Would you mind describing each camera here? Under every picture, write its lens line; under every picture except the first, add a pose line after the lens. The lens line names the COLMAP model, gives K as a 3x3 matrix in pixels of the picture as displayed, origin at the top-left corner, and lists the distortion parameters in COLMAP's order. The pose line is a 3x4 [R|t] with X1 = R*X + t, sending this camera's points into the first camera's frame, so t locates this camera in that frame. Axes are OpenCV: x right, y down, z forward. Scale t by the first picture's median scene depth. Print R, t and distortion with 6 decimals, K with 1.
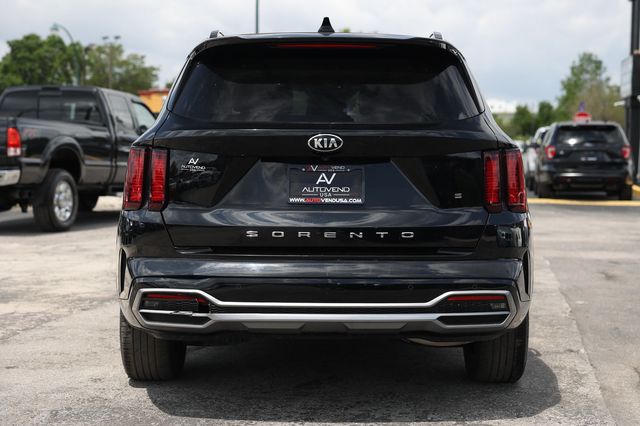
lens RADIAL K [[1049.0, 0, 320.0], [0, 1049.0, 213.0], [0, 0, 1]] dist [0.187284, -0.051444]
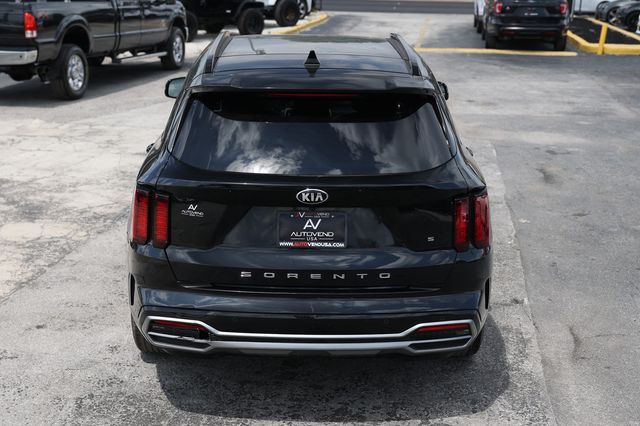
lens RADIAL K [[878.0, 0, 293.1], [0, 878.0, 214.0], [0, 0, 1]] dist [0.079300, 0.039058]
pose [[0.999989, 0.004618, -0.000804, -0.008871], [-0.004345, 0.977436, 0.211185, -0.153138], [0.001761, -0.211180, 0.977446, 0.060950]]
